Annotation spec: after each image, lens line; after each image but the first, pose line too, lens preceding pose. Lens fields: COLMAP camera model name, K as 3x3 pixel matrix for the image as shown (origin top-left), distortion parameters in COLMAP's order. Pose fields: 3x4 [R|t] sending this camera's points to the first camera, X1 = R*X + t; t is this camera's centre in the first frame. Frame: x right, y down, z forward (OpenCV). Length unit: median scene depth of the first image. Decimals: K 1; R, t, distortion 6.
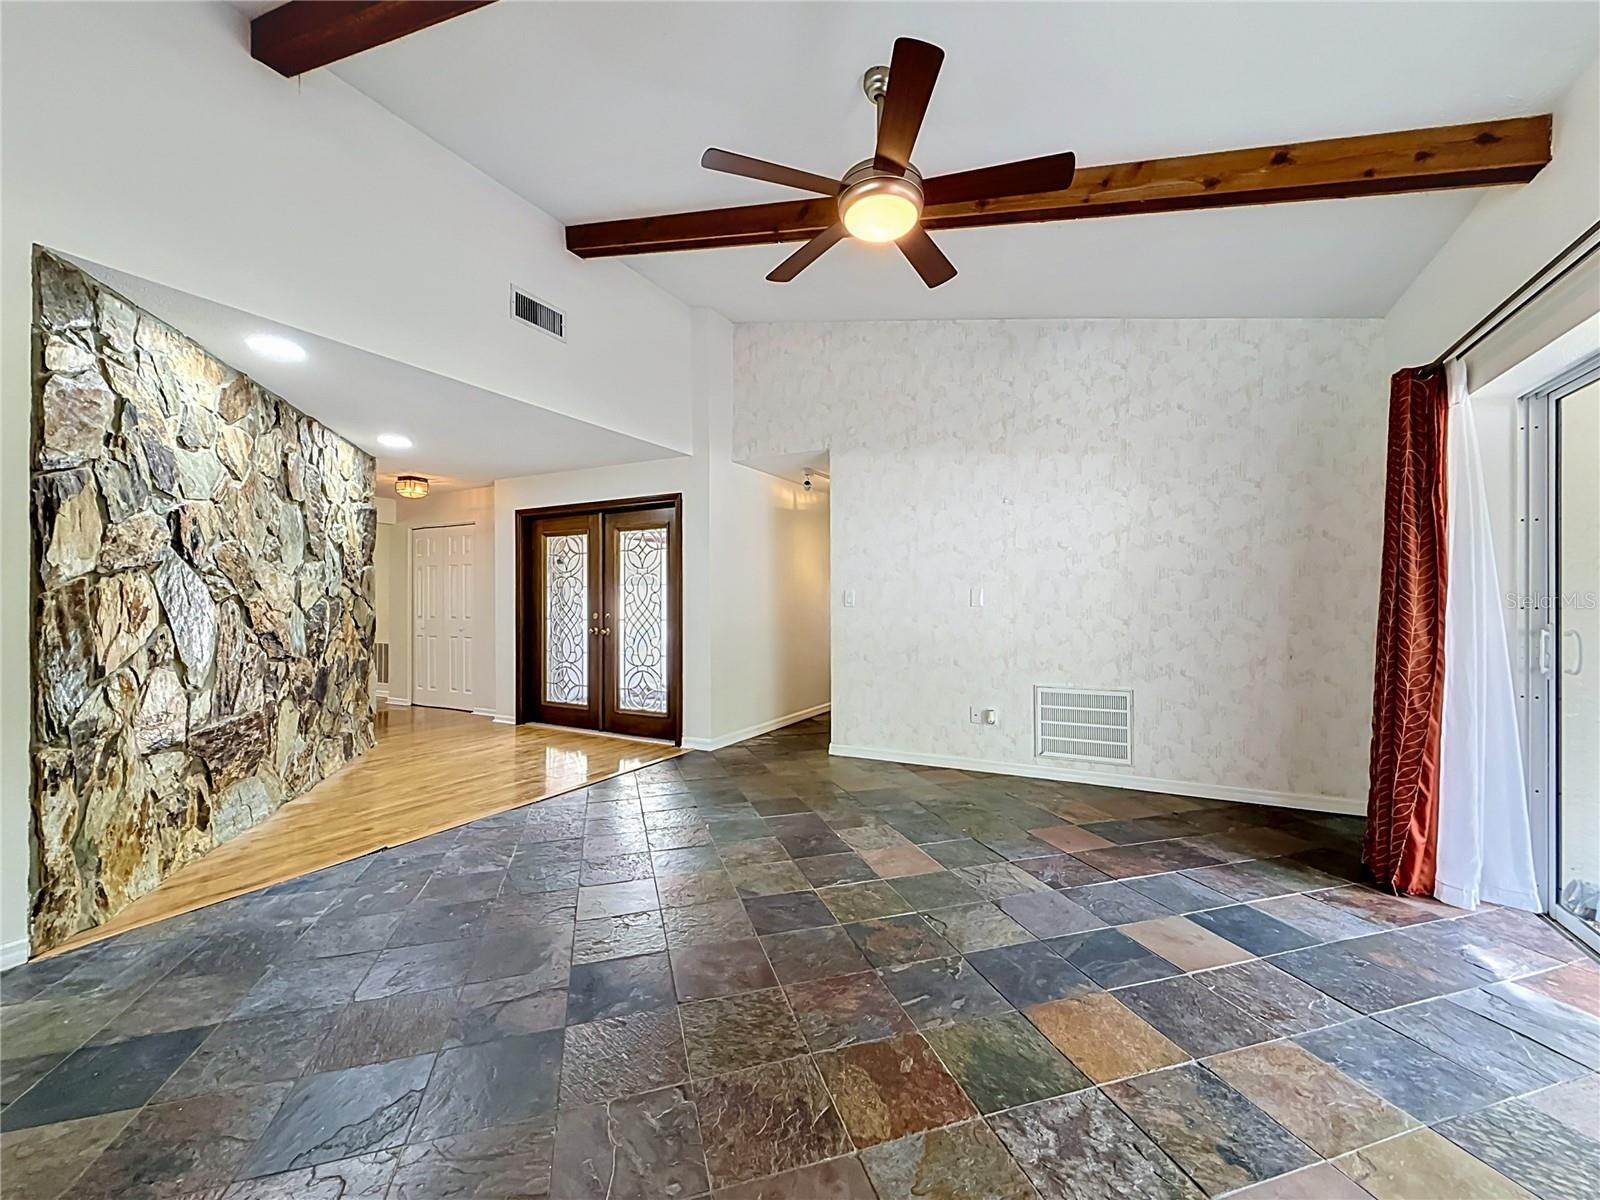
lens RADIAL K [[650.4, 0, 790.1], [0, 650.4, 606.7], [0, 0, 1]] dist [0.000472, -0.000298]
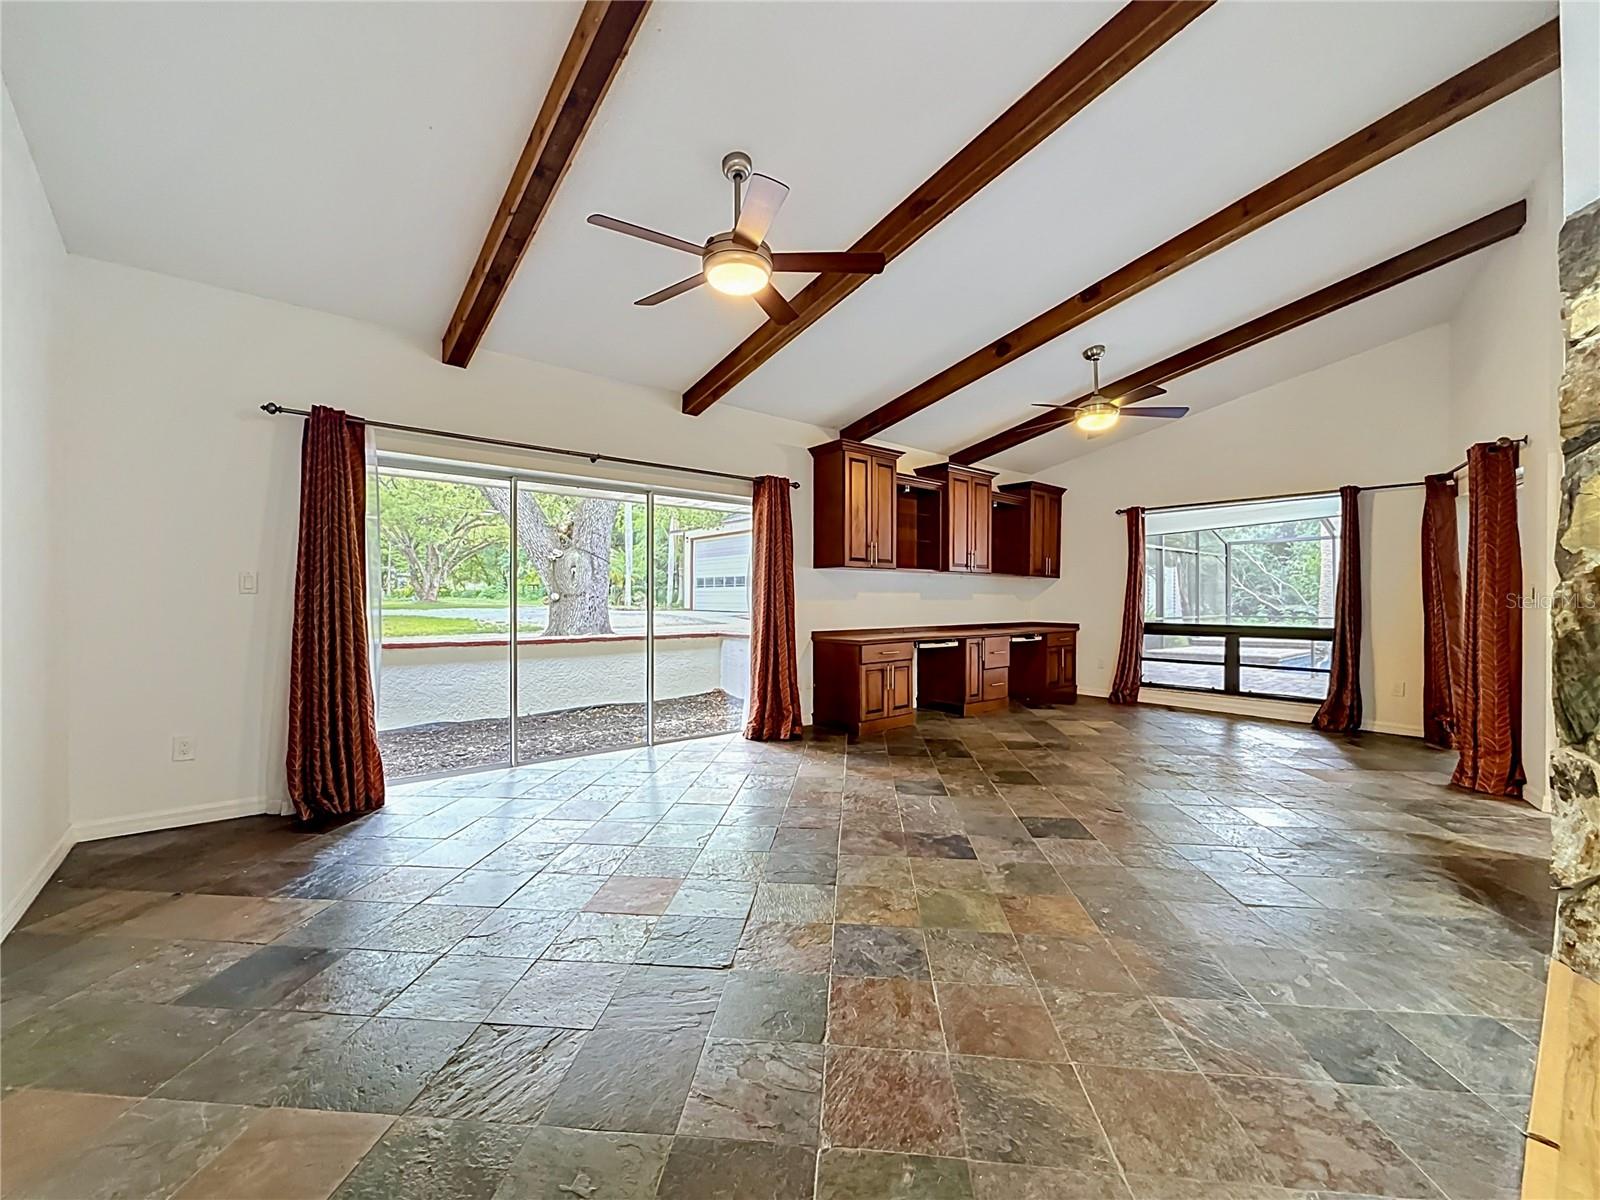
lens RADIAL K [[650.4, 0, 793.5], [0, 650.4, 598.8], [0, 0, 1]] dist [0.000472, -0.000298]
pose [[-0.931114, -0.001547, 0.364726, -0.232155], [-0.000059, 0.999992, 0.004091, -0.001498], [-0.364729, 0.003787, -0.931106, 1.186990]]
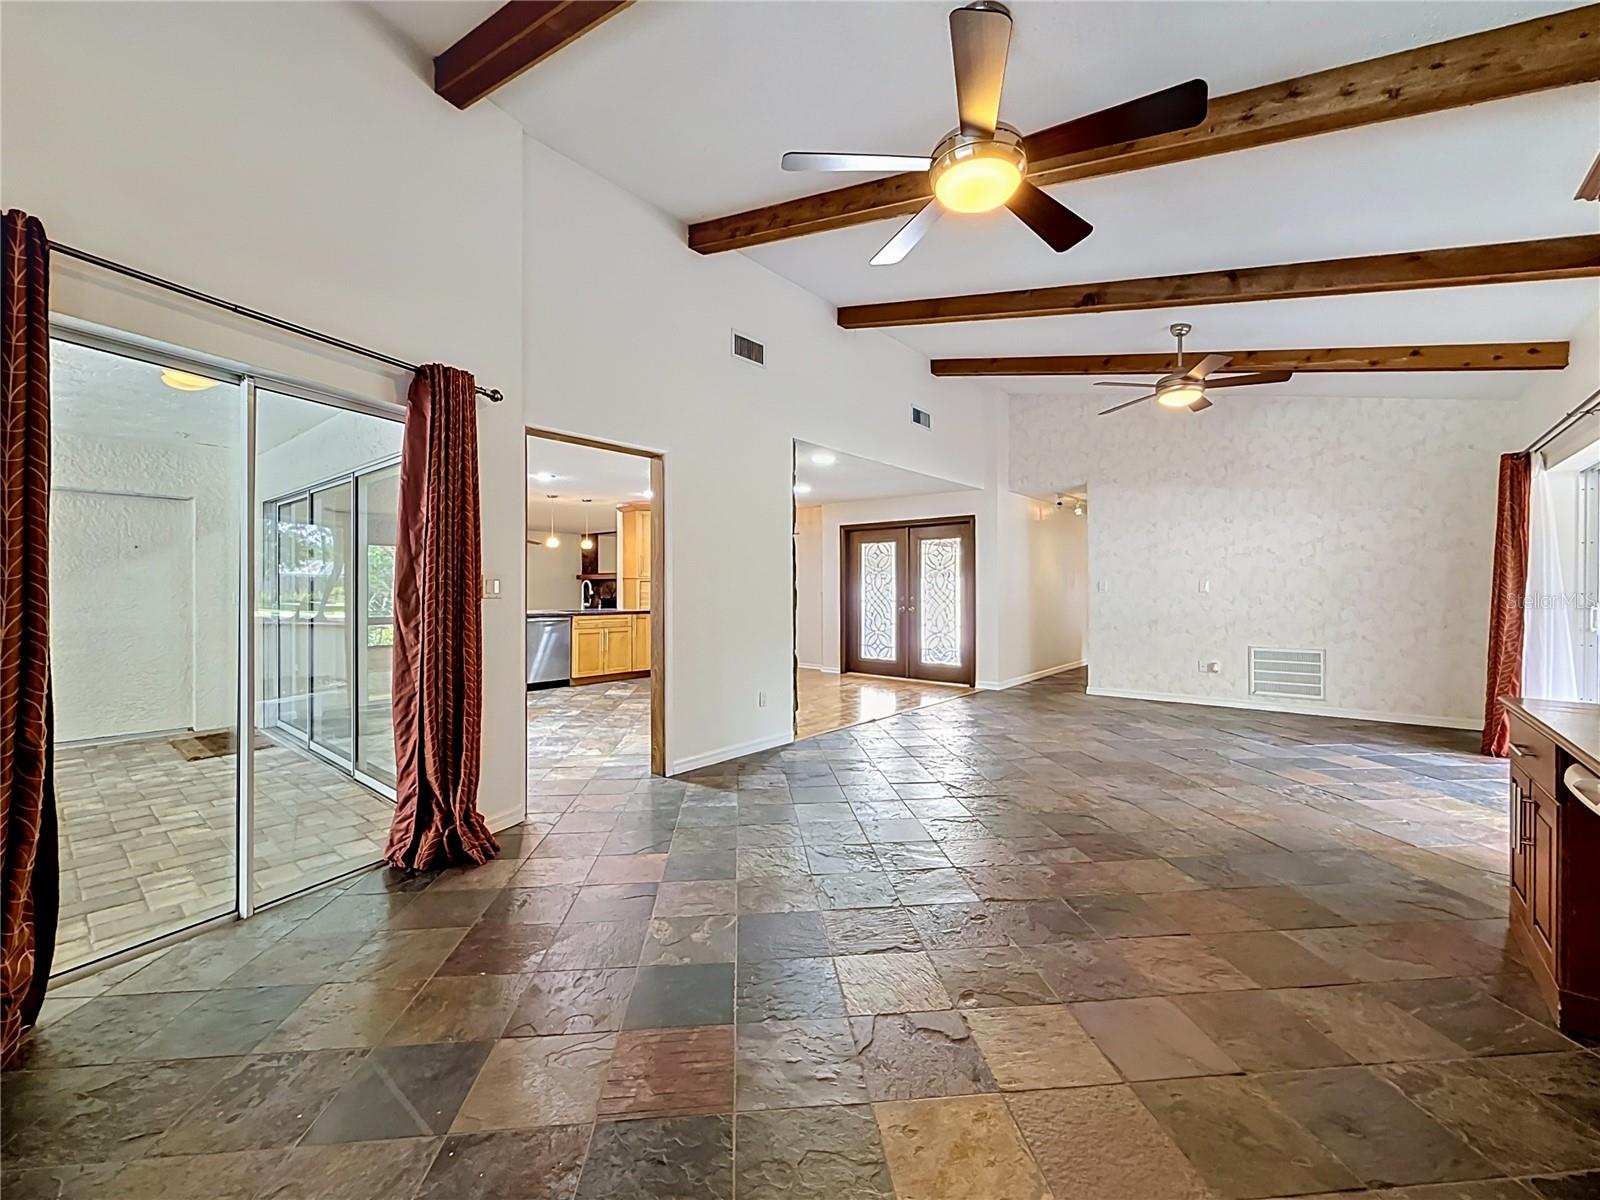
lens RADIAL K [[650.4, 0, 798.6], [0, 650.4, 594.2], [0, 0, 1]] dist [0.000472, -0.000298]
pose [[0.980457, 0.001789, -0.196727, -0.338336], [-0.001261, 0.999995, 0.002813, 0.000592], [0.196731, -0.002510, 0.980454, -0.651040]]
